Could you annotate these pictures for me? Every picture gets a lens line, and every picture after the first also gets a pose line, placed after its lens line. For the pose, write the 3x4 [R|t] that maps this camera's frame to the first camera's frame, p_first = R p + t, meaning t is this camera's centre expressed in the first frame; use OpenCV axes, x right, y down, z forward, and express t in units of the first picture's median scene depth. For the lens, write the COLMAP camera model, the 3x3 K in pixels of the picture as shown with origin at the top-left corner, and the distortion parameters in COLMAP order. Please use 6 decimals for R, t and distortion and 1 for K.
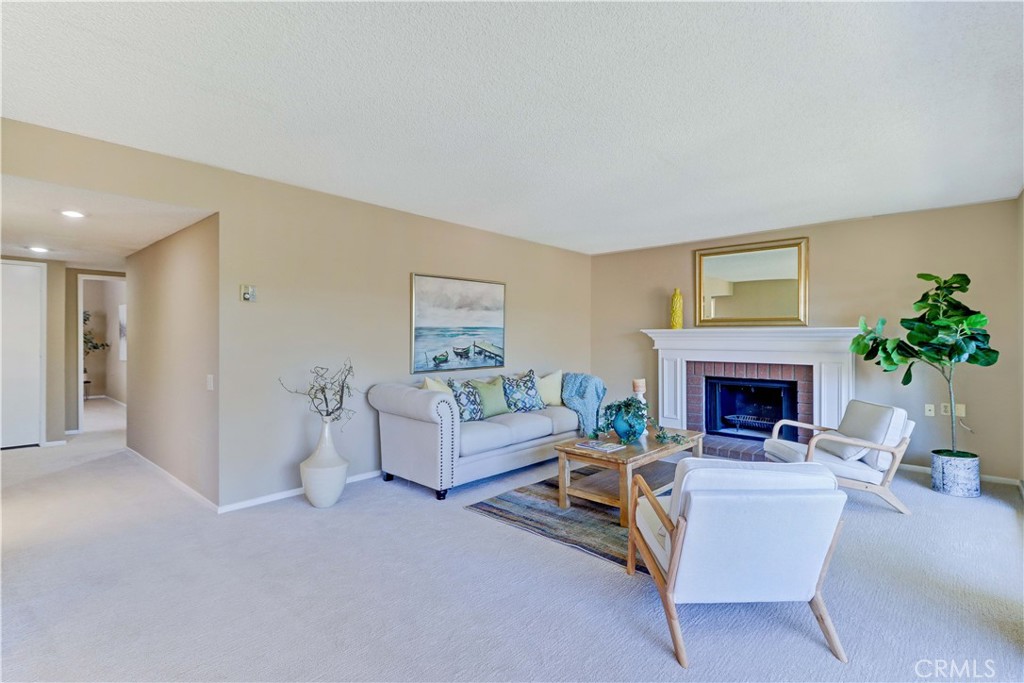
lens RADIAL K [[485.1, 0, 525.7], [0, 485.1, 339.2], [0, 0, 1]] dist [0.002596, 0.000429]
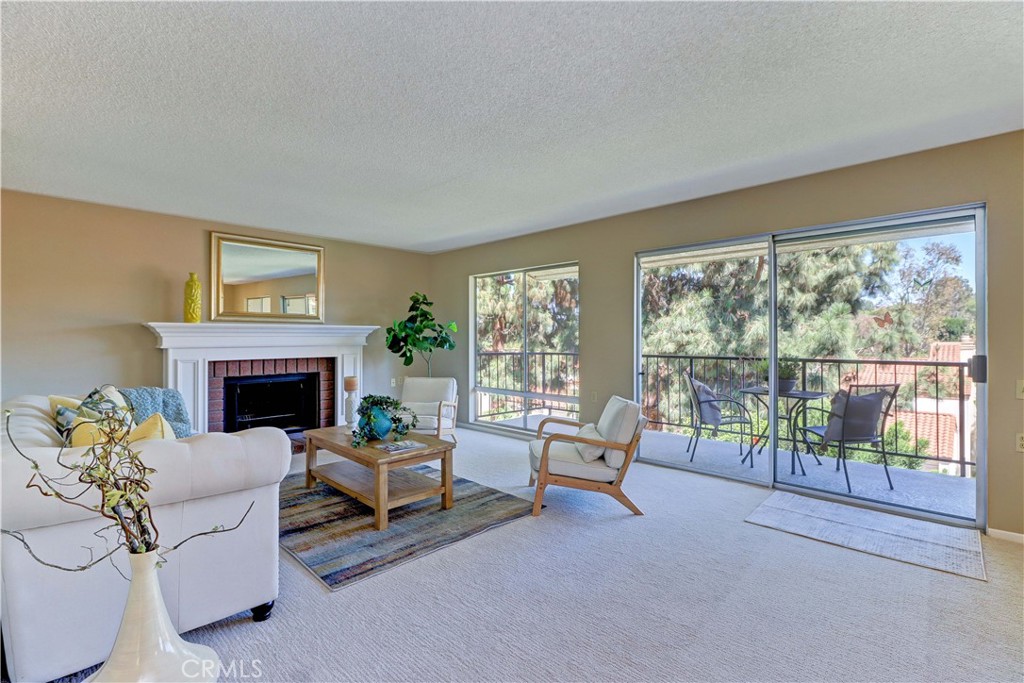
lens RADIAL K [[465.4, 0, 514.8], [0, 465.4, 339.5], [0, 0, 1]] dist [0.000253, -0.000023]
pose [[0.049708, -0.010208, 0.998712, -0.601187], [0.003278, 0.999944, 0.010057, 0.001081], [-0.998758, 0.002774, 0.049739, 0.587207]]
